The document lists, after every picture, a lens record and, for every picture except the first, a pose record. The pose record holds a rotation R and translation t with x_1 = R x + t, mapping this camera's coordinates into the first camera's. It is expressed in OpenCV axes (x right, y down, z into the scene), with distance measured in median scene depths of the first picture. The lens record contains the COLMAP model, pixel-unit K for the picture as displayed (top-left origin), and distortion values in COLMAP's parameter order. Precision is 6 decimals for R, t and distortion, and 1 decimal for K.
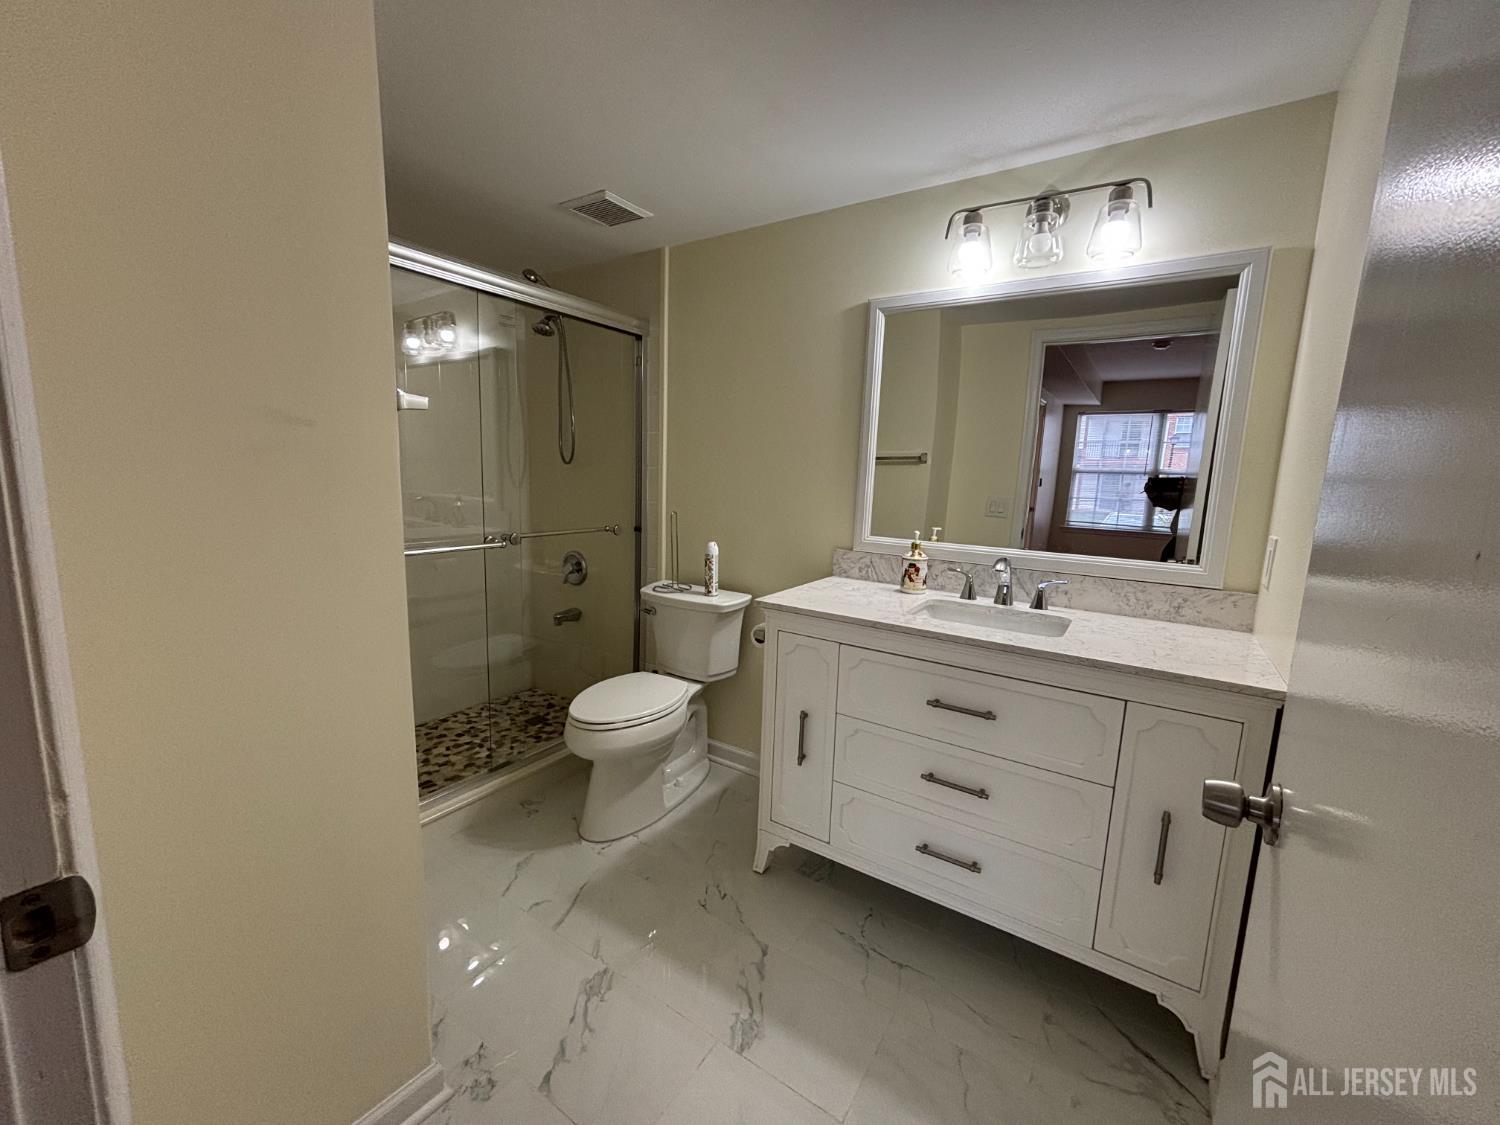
lens RADIAL K [[601.1, 0, 750.0], [0, 601.1, 562.5], [0, 0, 1]] dist [0.000453, -0.000336]
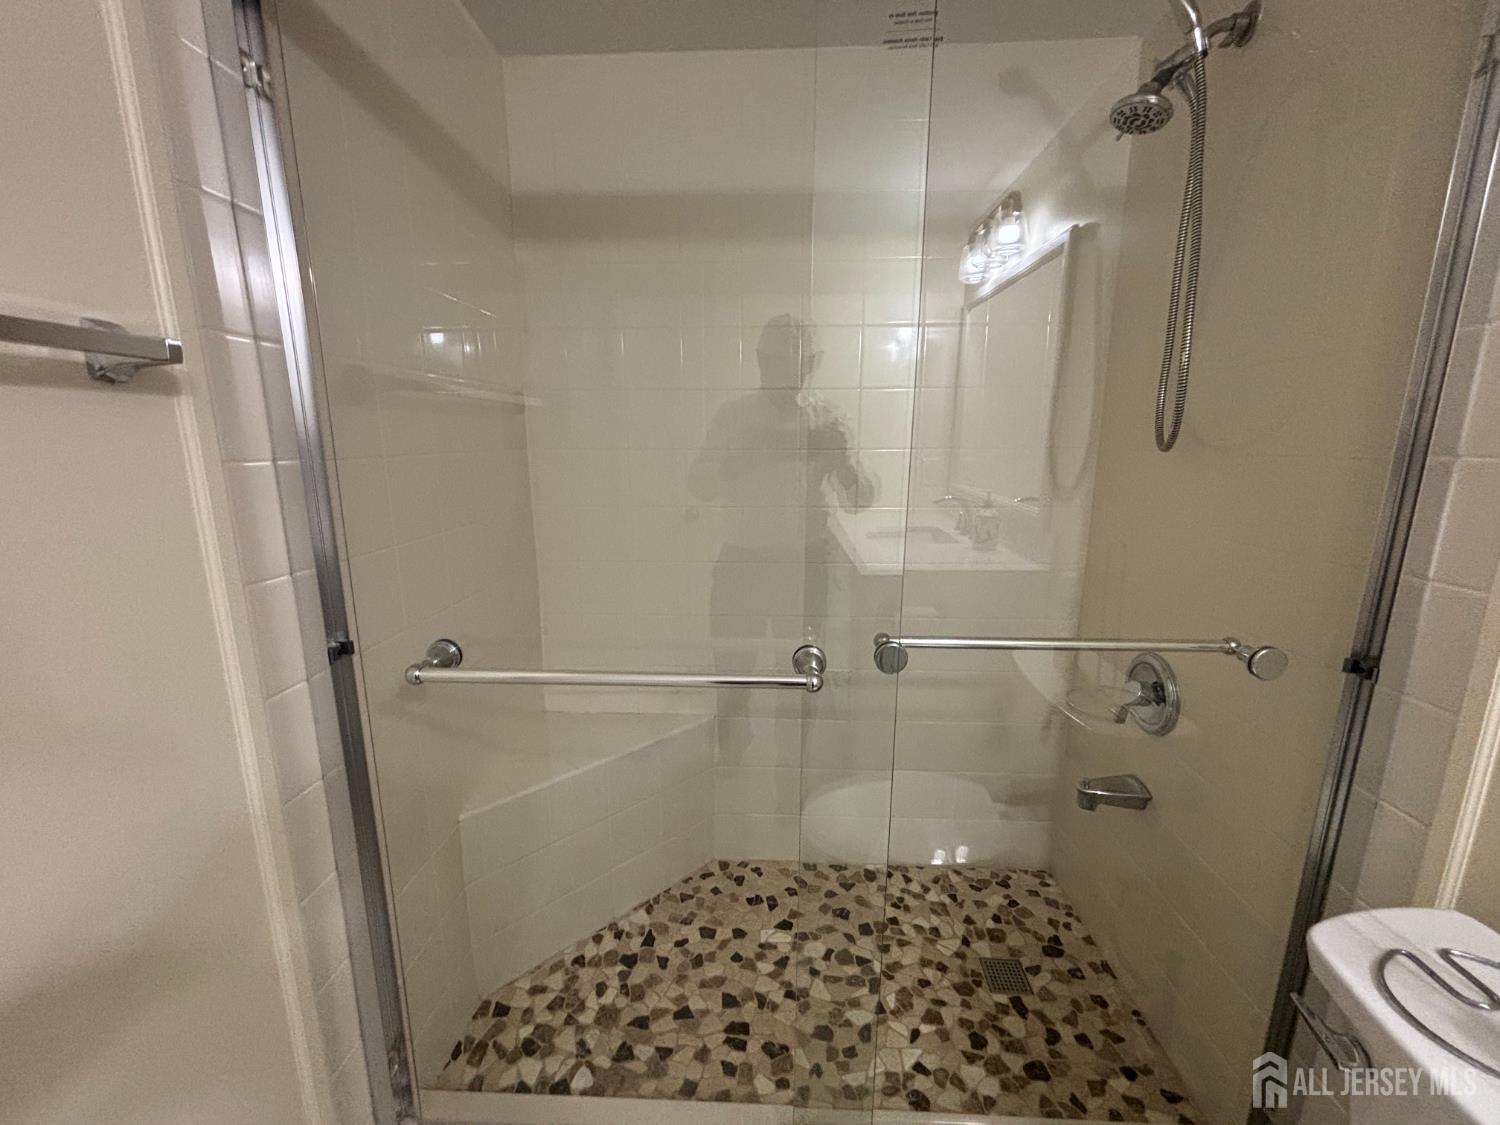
lens RADIAL K [[617.9, 0, 748.4], [0, 617.9, 566.1], [0, 0, 1]] dist [-0.001358, 0.000101]
pose [[0.526567, 0.142468, -0.838111, -0.098063], [-0.115031, 0.988732, 0.095801, -0.099801], [0.842315, 0.045963, 0.537022, 0.579238]]
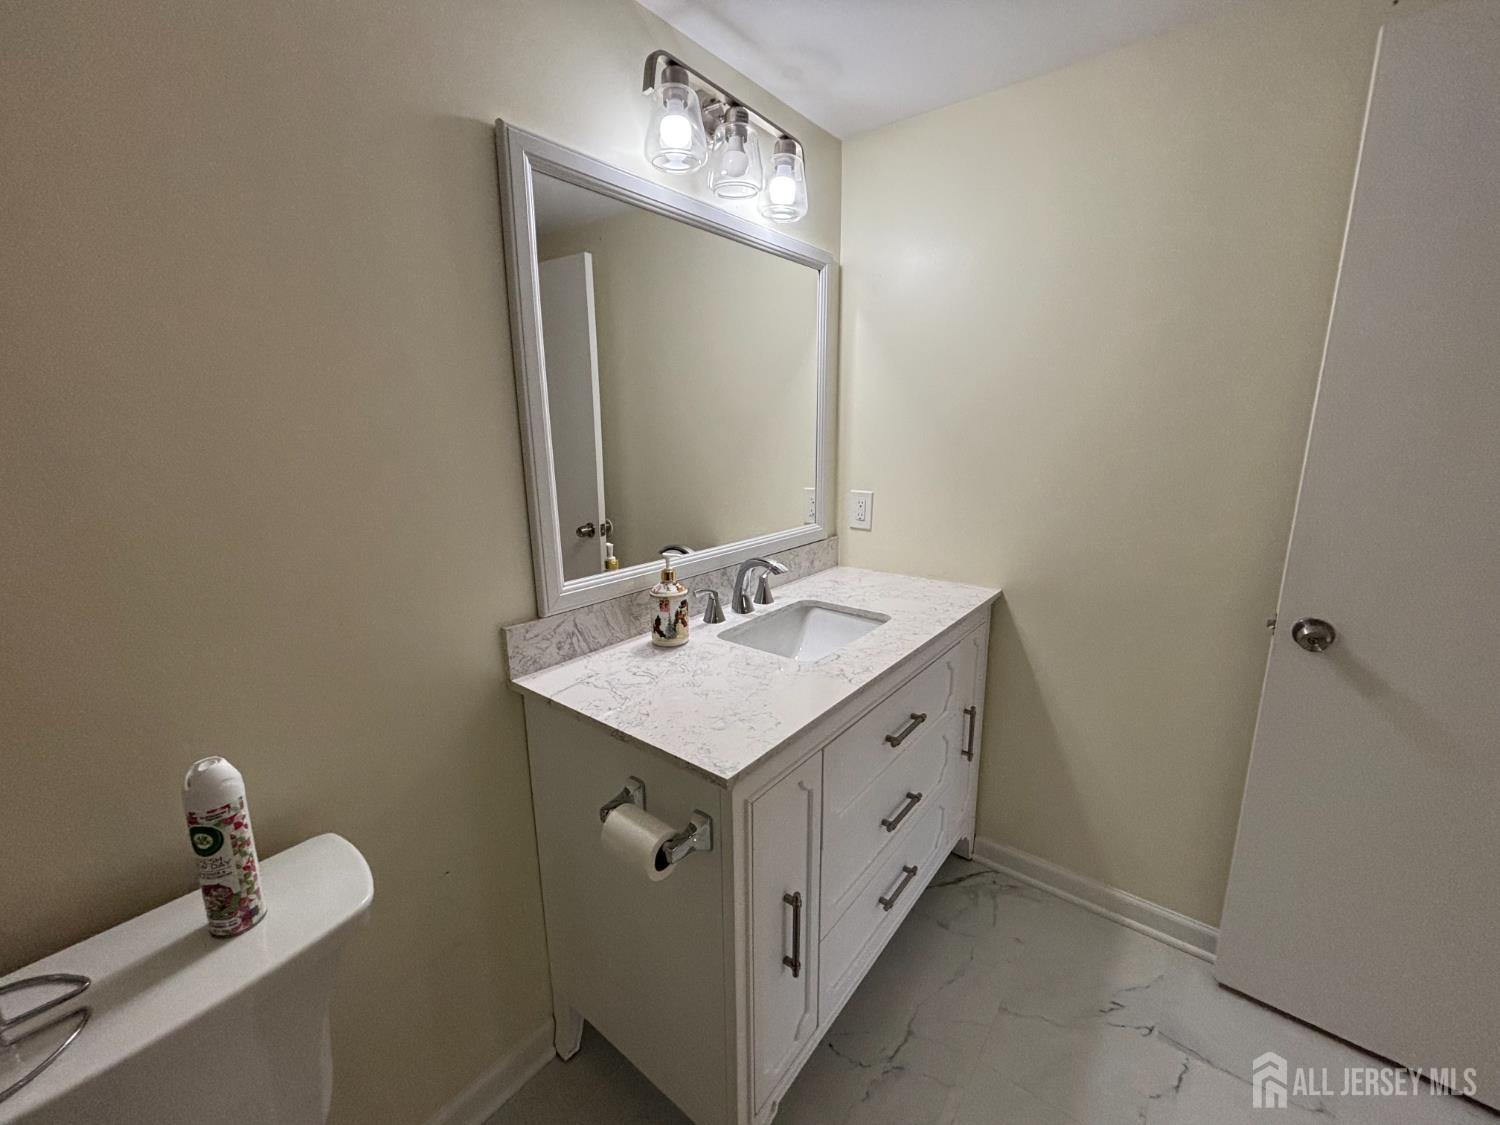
lens RADIAL K [[604.3, 0, 748.8], [0, 604.3, 559.9], [0, 0, 1]] dist [0.001905, 0.000201]
pose [[0.077236, -0.239431, 0.967836, -0.259115], [0.169605, 0.959742, 0.223894, -0.126945], [-0.982481, 0.146857, 0.114735, 0.591570]]
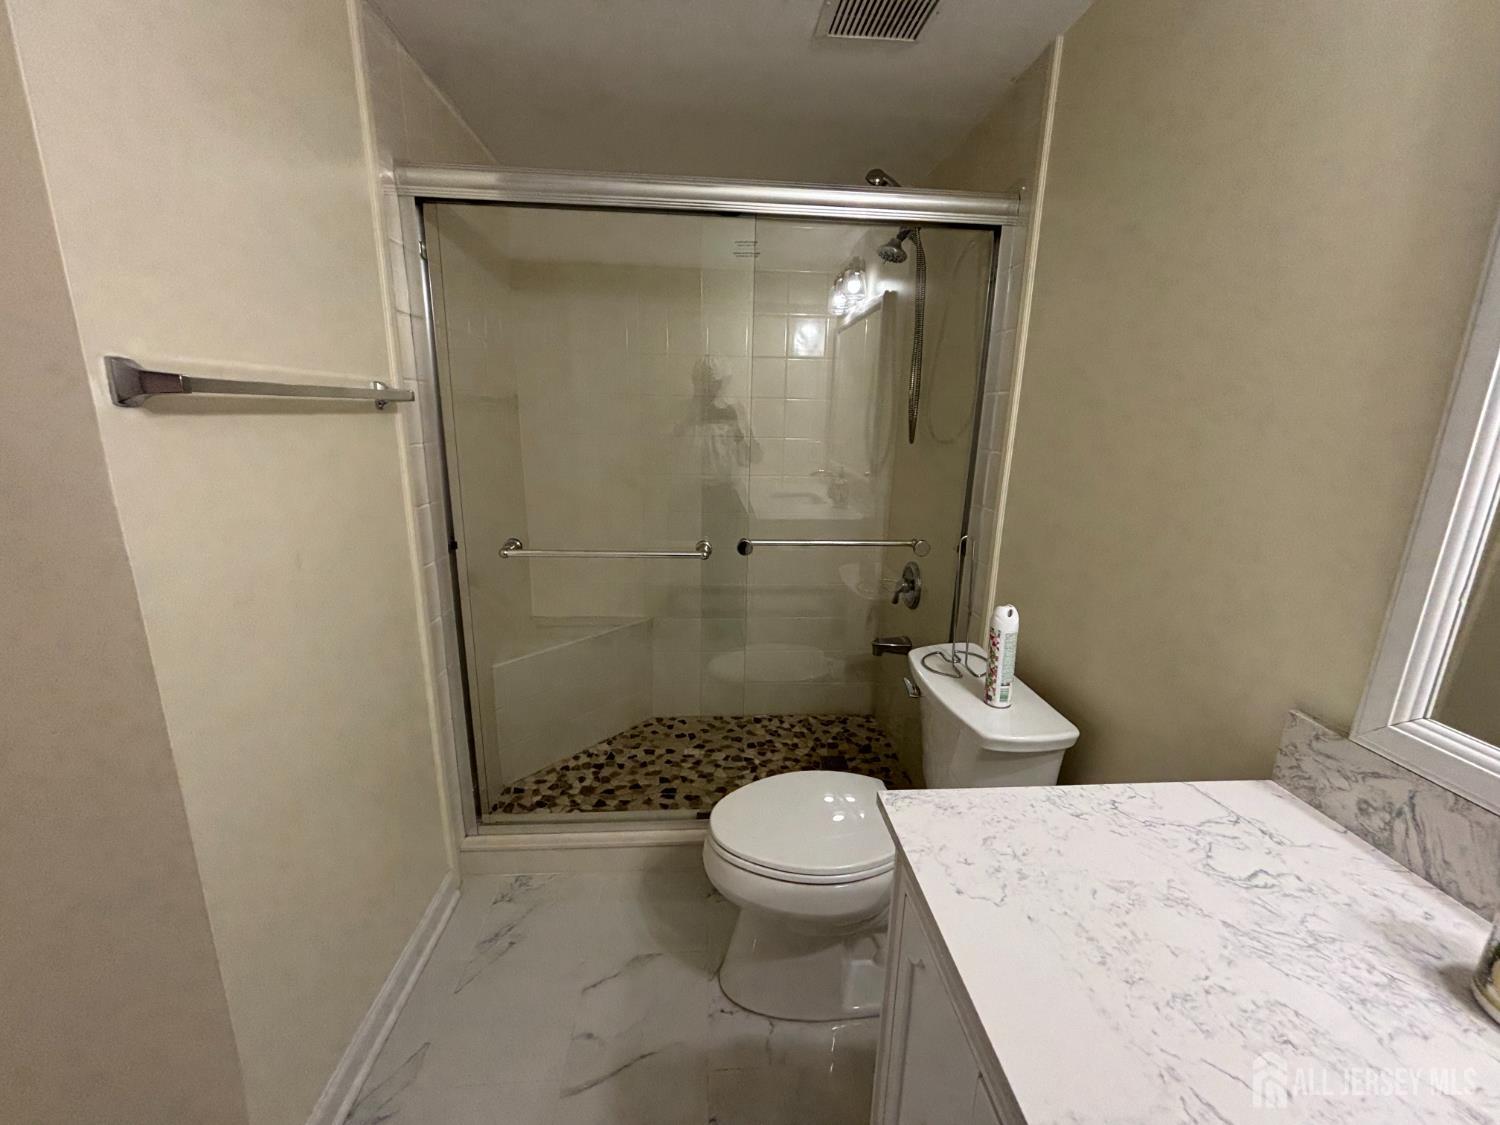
lens RADIAL K [[604.3, 0, 748.8], [0, 604.3, 559.9], [0, 0, 1]] dist [0.001905, 0.000201]
pose [[0.618982, 0.166209, -0.767617, 0.162999], [-0.122891, 0.985809, 0.114357, -0.090011], [0.775732, 0.023548, 0.630624, 0.425426]]
